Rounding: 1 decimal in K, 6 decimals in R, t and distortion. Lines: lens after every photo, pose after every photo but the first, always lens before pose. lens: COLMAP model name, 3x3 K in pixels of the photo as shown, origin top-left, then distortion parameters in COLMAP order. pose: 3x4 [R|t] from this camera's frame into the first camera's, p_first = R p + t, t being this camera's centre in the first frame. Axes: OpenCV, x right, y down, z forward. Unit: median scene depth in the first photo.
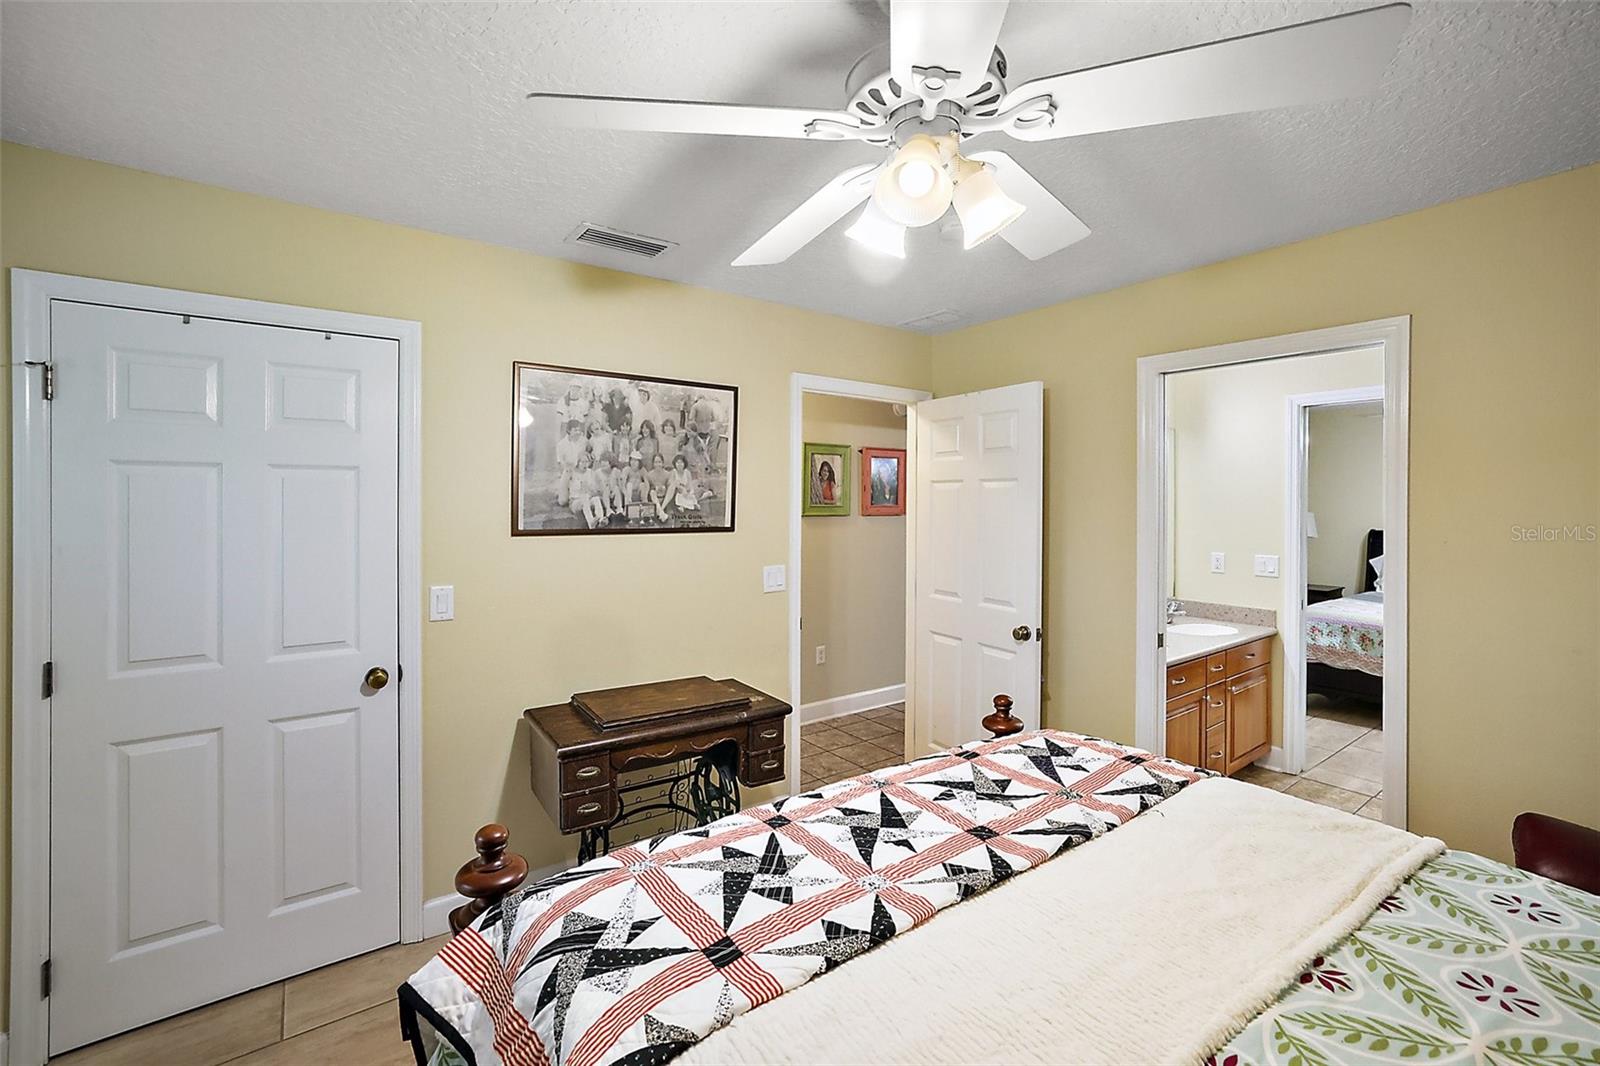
lens RADIAL K [[677.2, 0, 790.4], [0, 677.2, 516.5], [0, 0, 1]] dist [-0.011447, 0.000964]
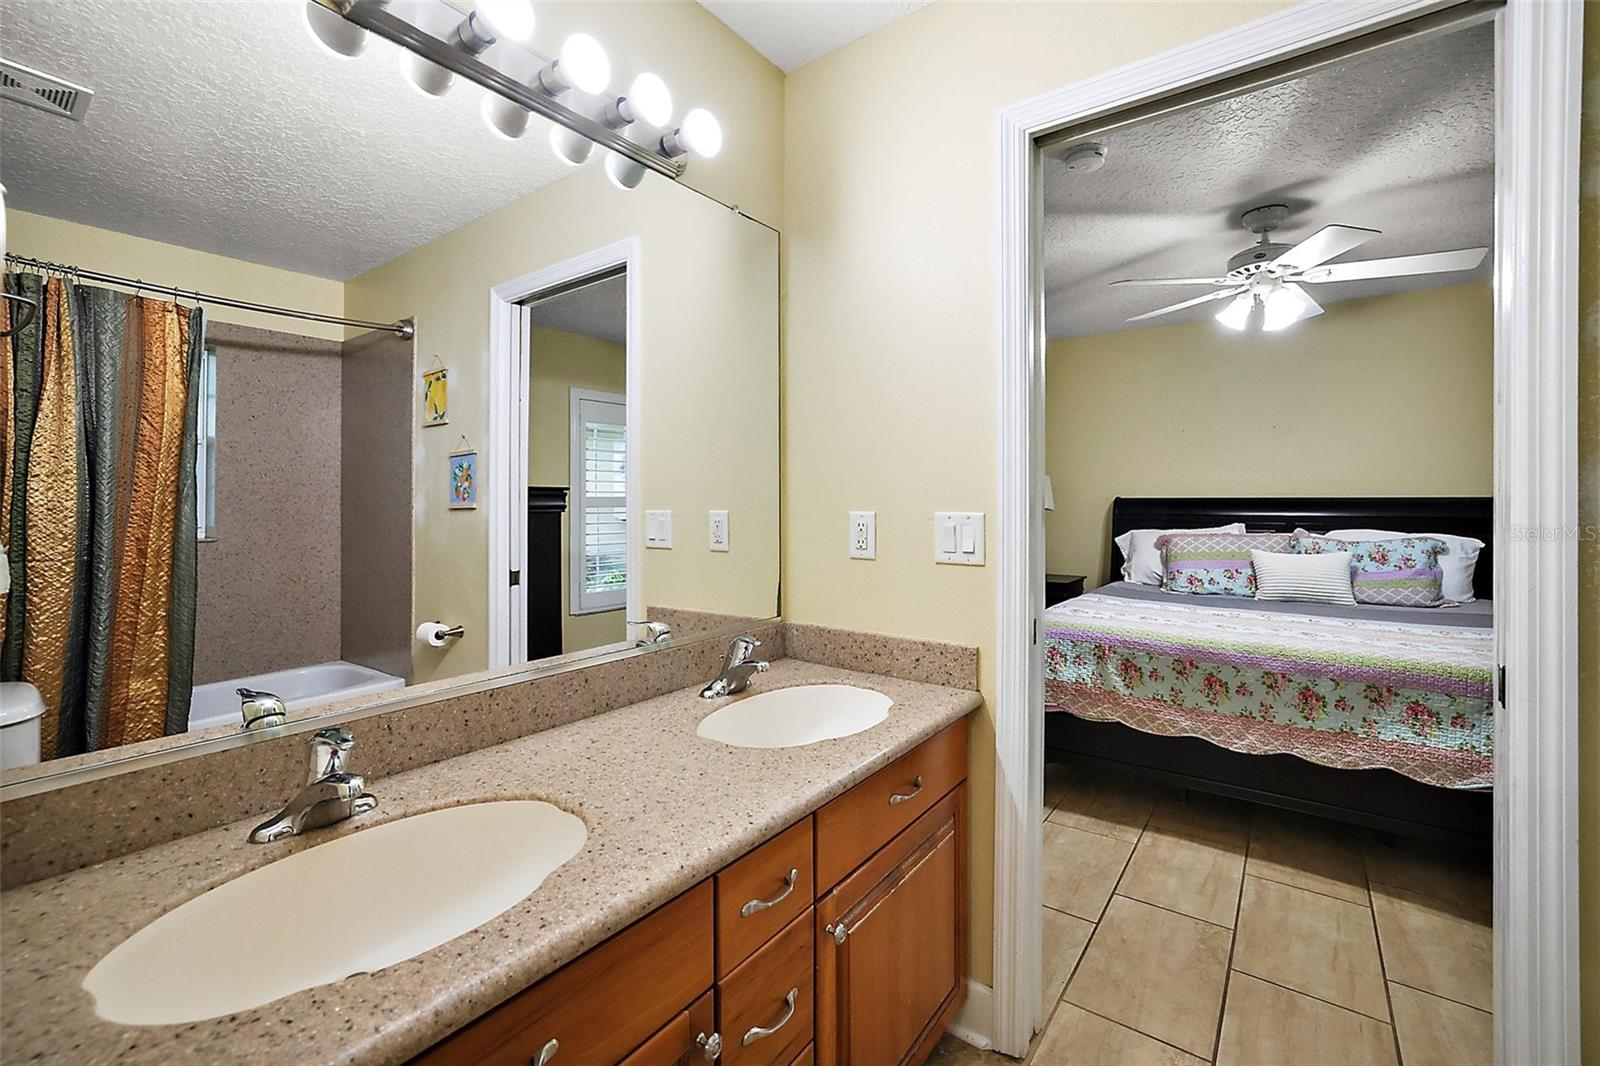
lens RADIAL K [[677.2, 0, 805.6], [0, 677.2, 523.6], [0, 0, 1]] dist [-0.011447, 0.000964]
pose [[0.949962, -0.006691, 0.312293, 0.400918], [0.002536, 0.999903, 0.013709, 0.048408], [-0.312354, -0.012231, 0.949887, 0.523990]]
